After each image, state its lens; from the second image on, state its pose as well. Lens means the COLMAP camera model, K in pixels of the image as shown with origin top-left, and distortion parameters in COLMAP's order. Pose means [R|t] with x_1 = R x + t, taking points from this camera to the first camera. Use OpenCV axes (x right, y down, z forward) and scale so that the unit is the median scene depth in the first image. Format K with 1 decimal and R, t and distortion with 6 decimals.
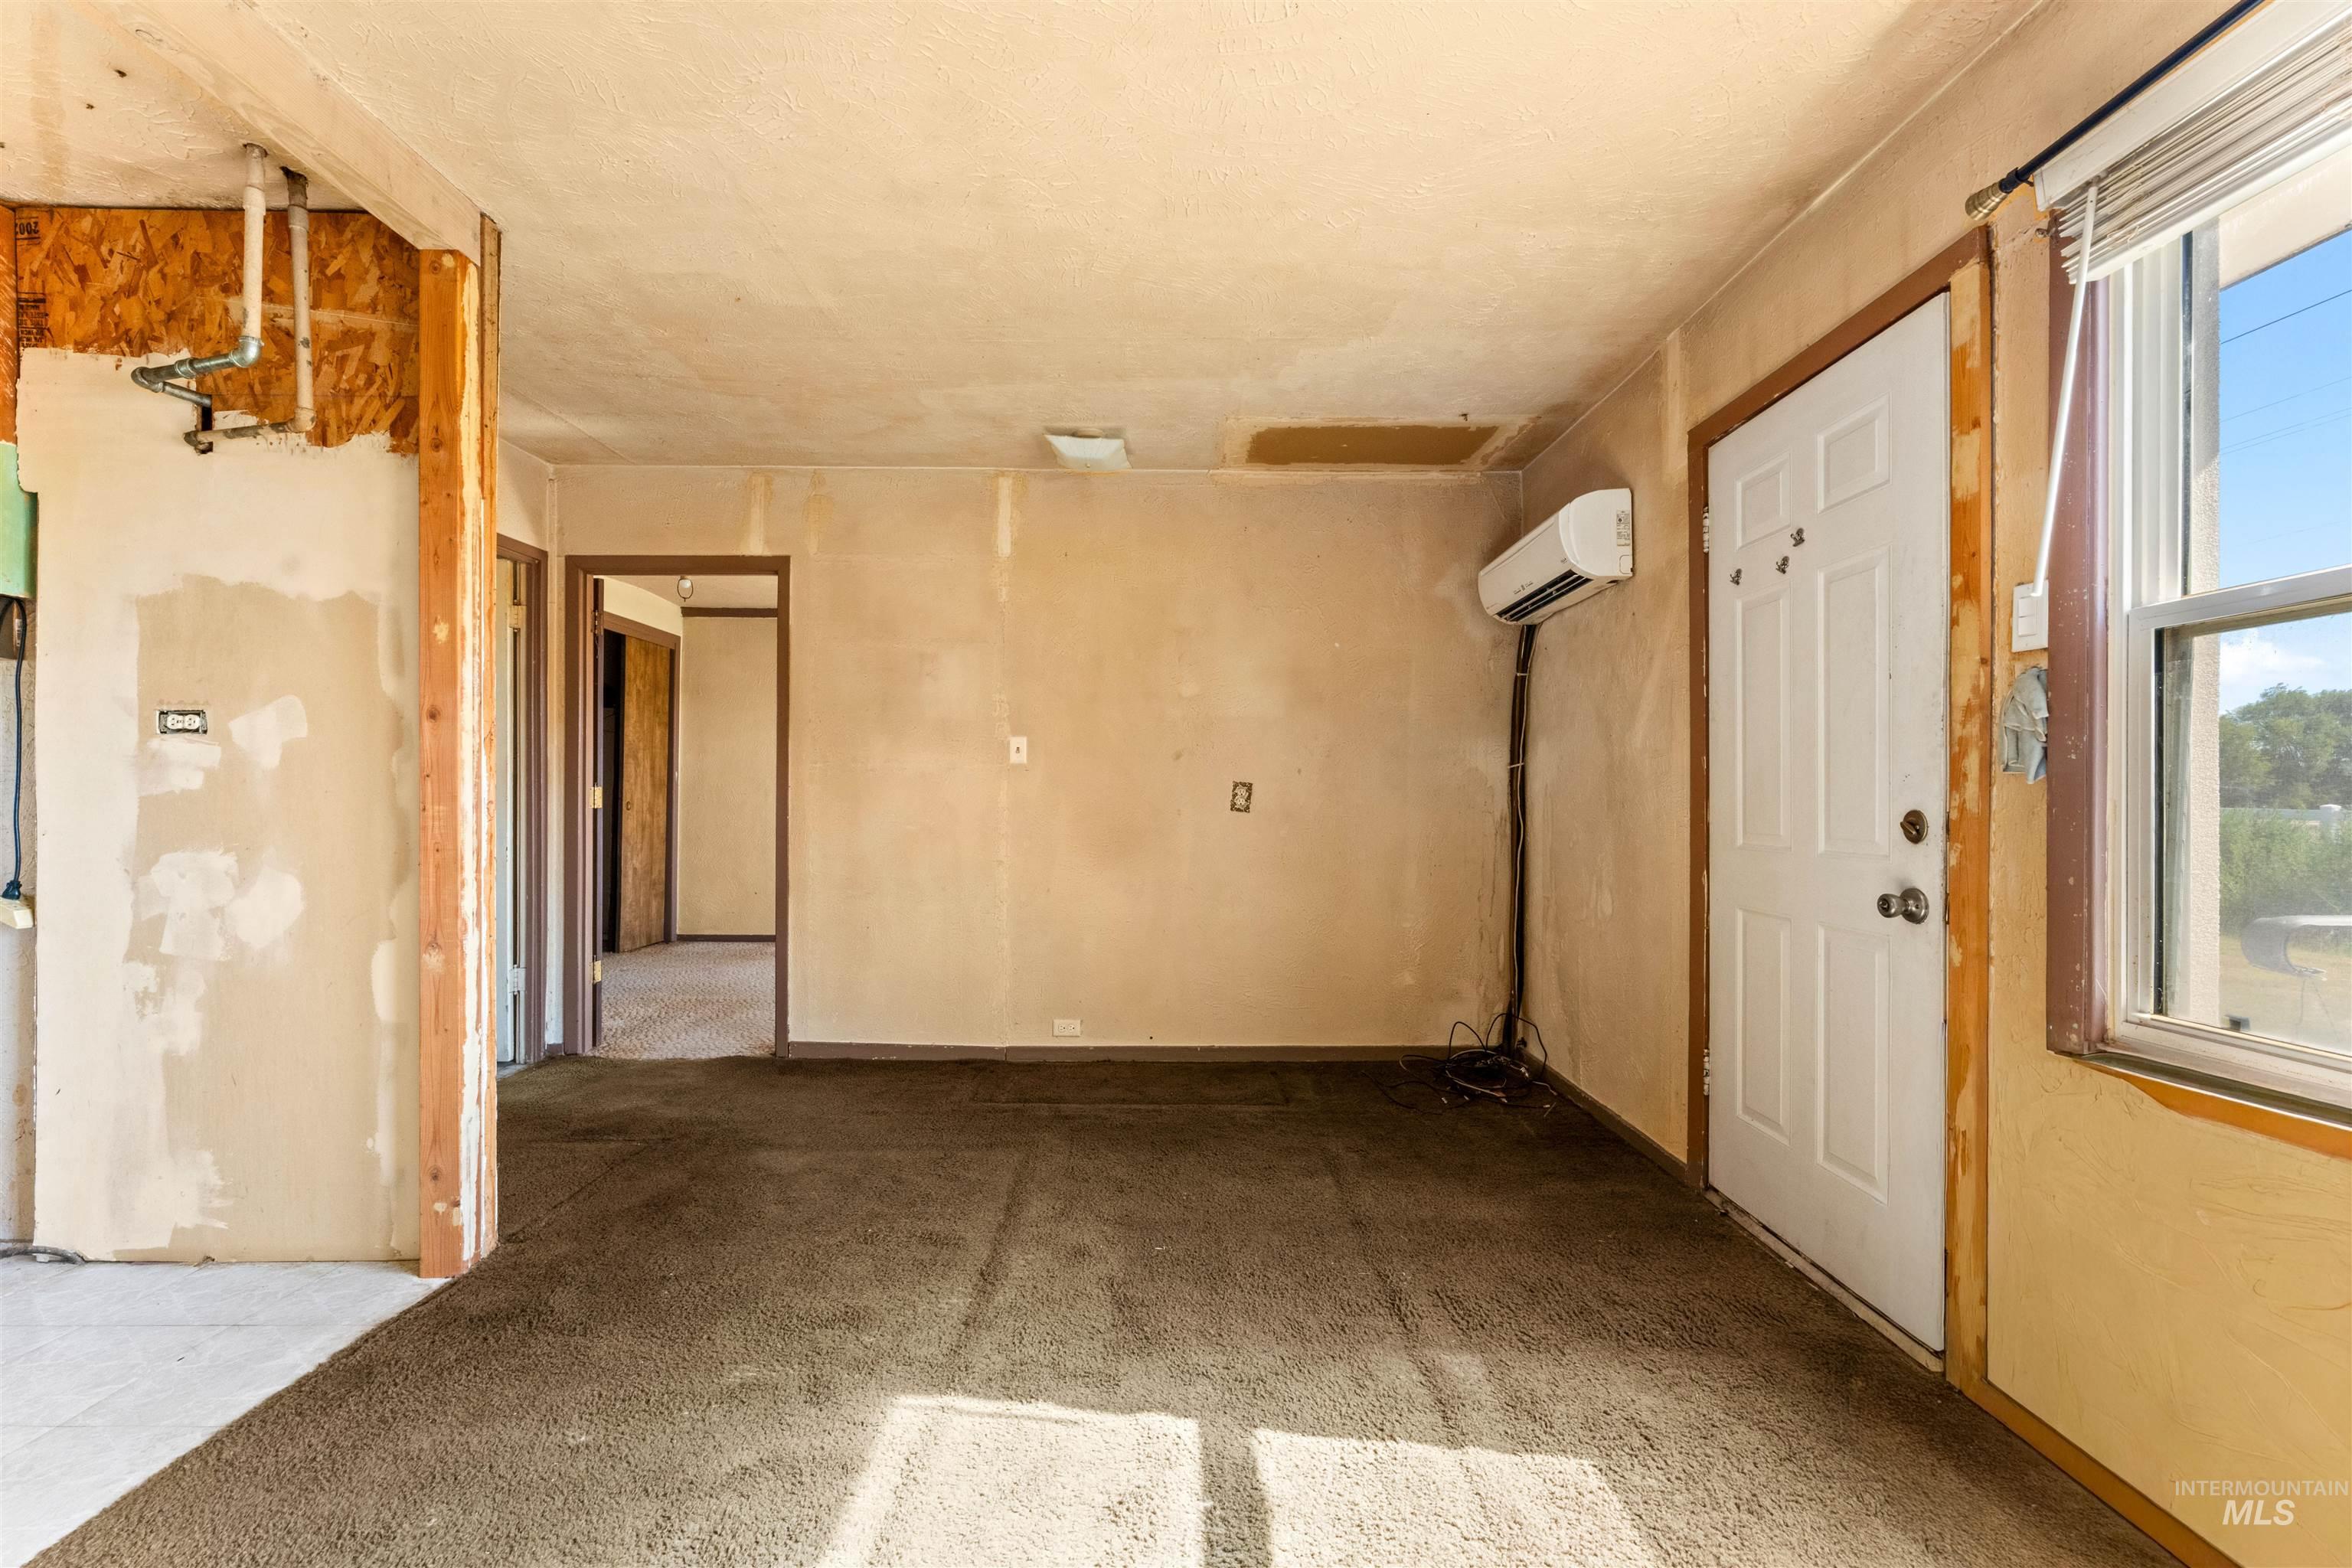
lens RADIAL K [[957.6, 0, 1180.9], [0, 957.6, 798.1], [0, 0, 1]] dist [0.001271, -0.001250]
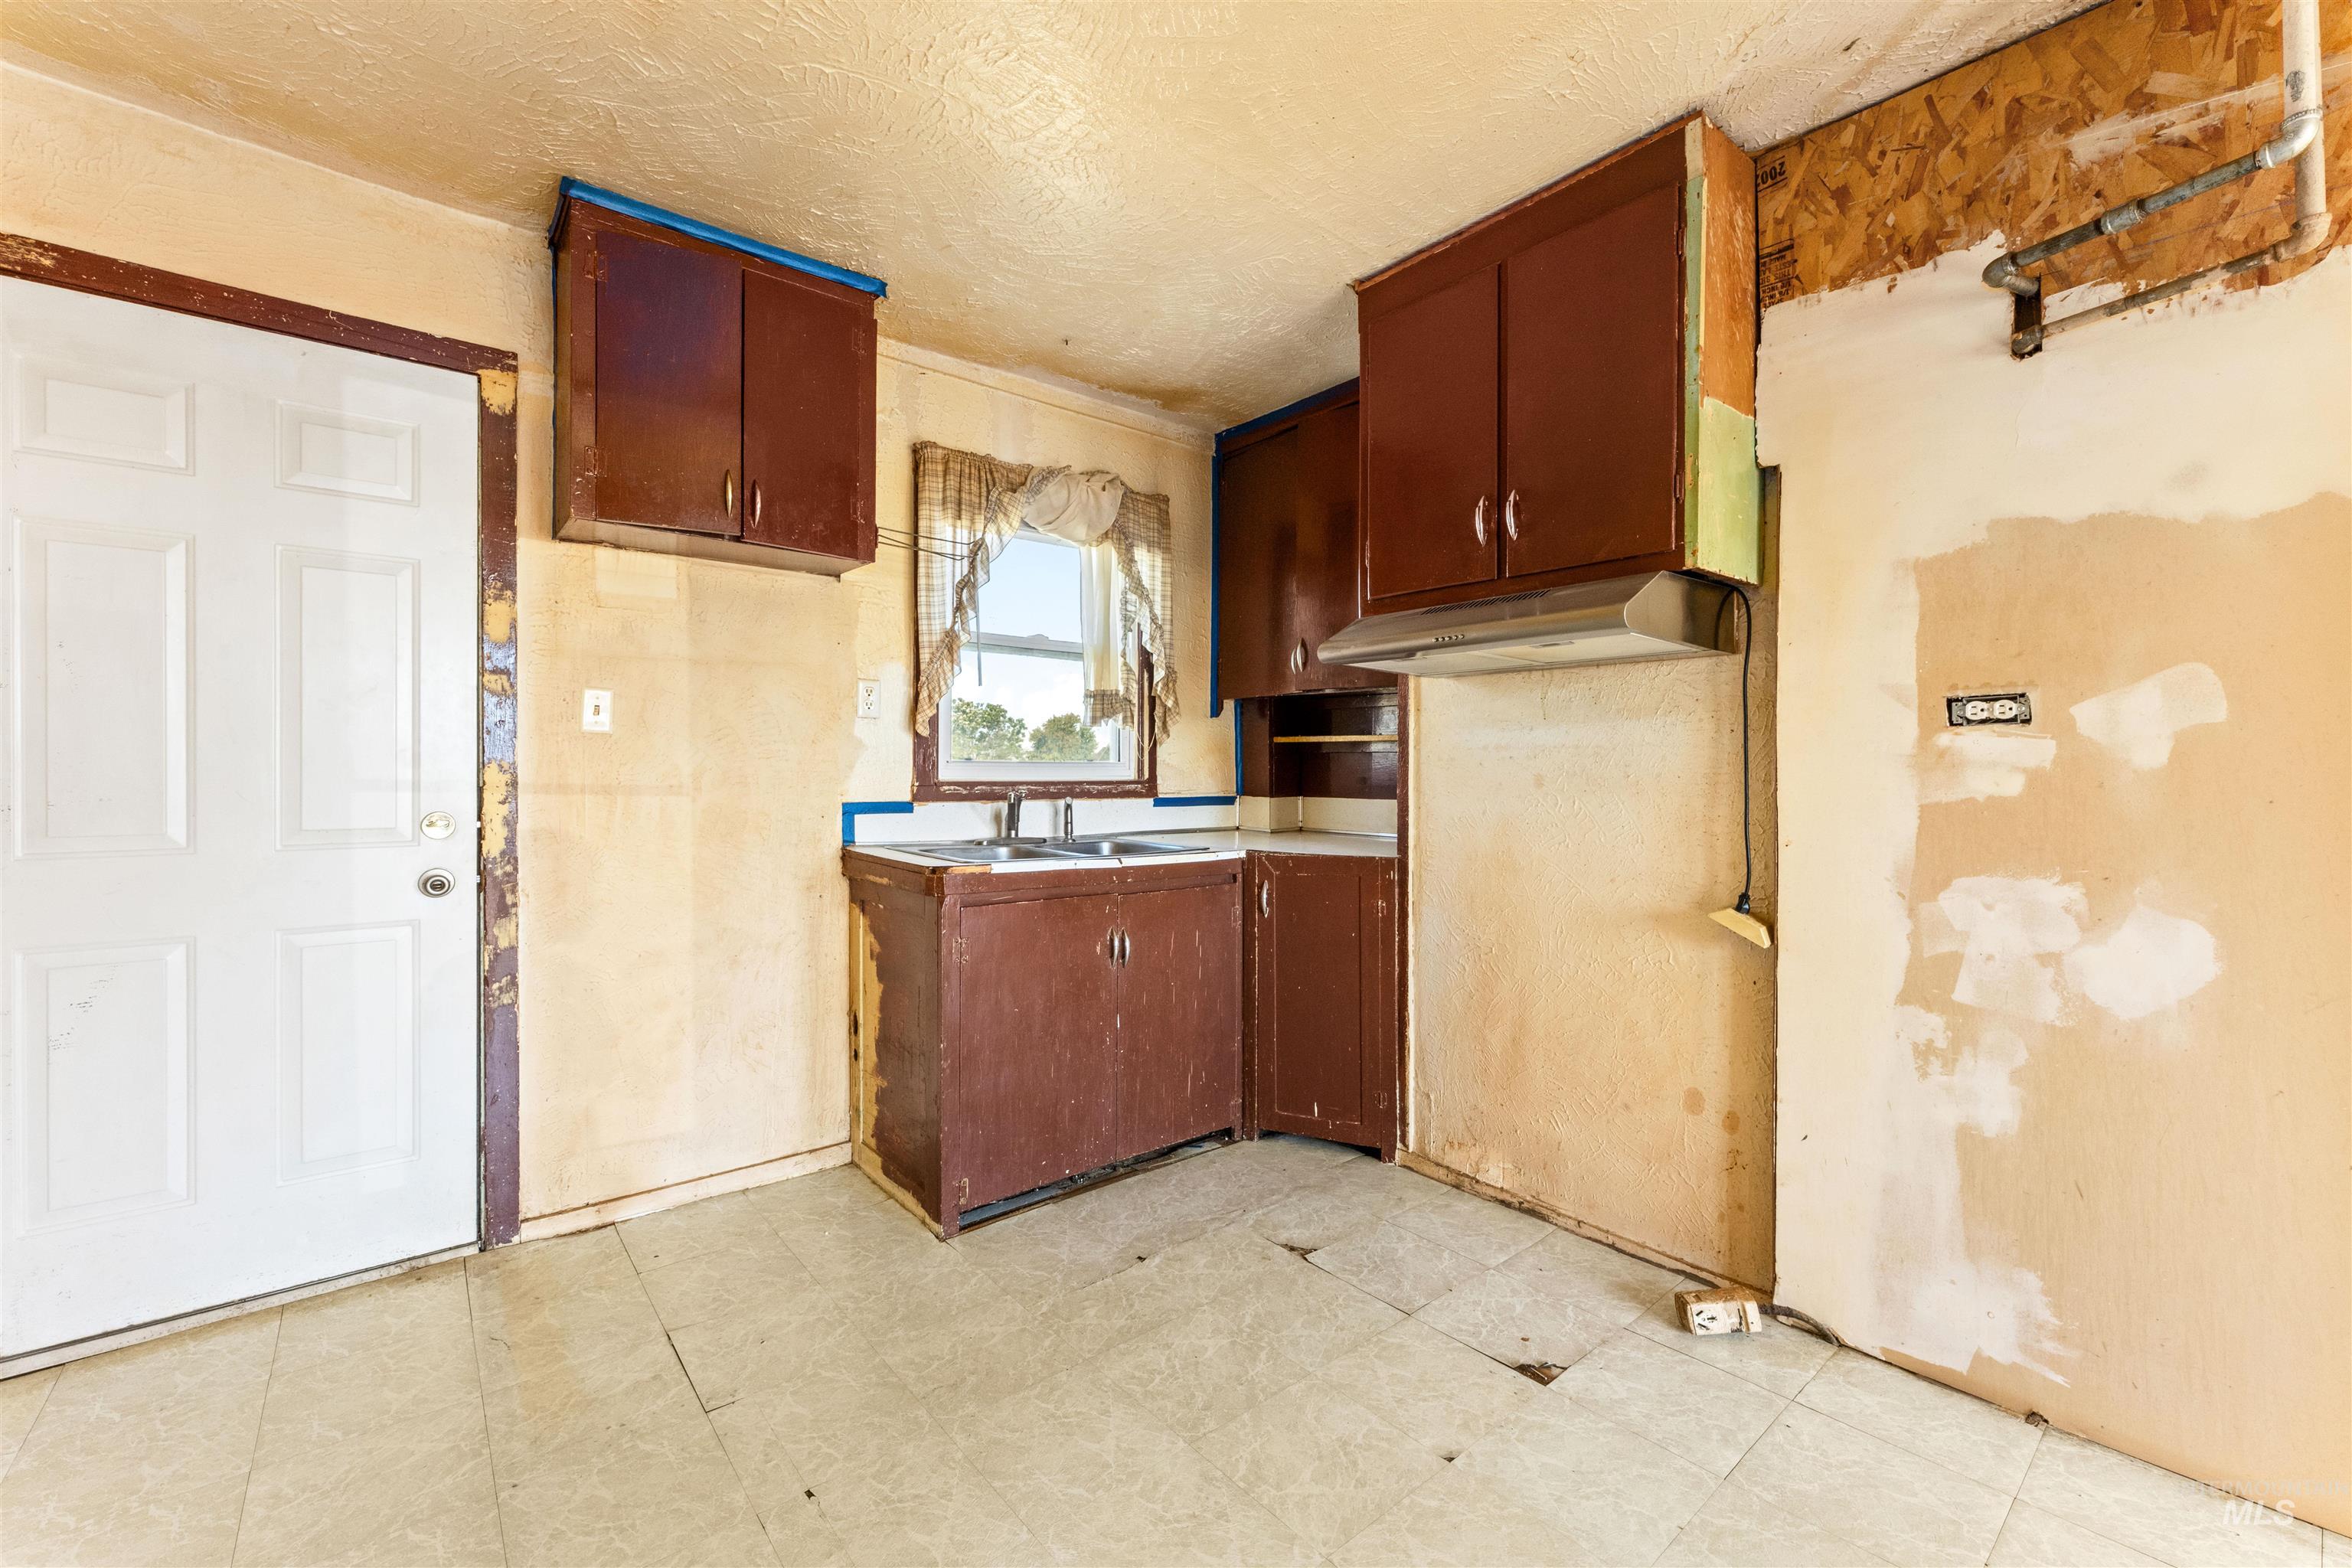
lens RADIAL K [[957.6, 0, 1163.7], [0, 957.6, 775.7], [0, 0, 1]] dist [0.001271, -0.001250]
pose [[0.630469, -0.005742, -0.776193, -0.860303], [0.001332, 0.999979, -0.006316, -0.021817], [0.776213, 0.002948, 0.630463, -0.015674]]
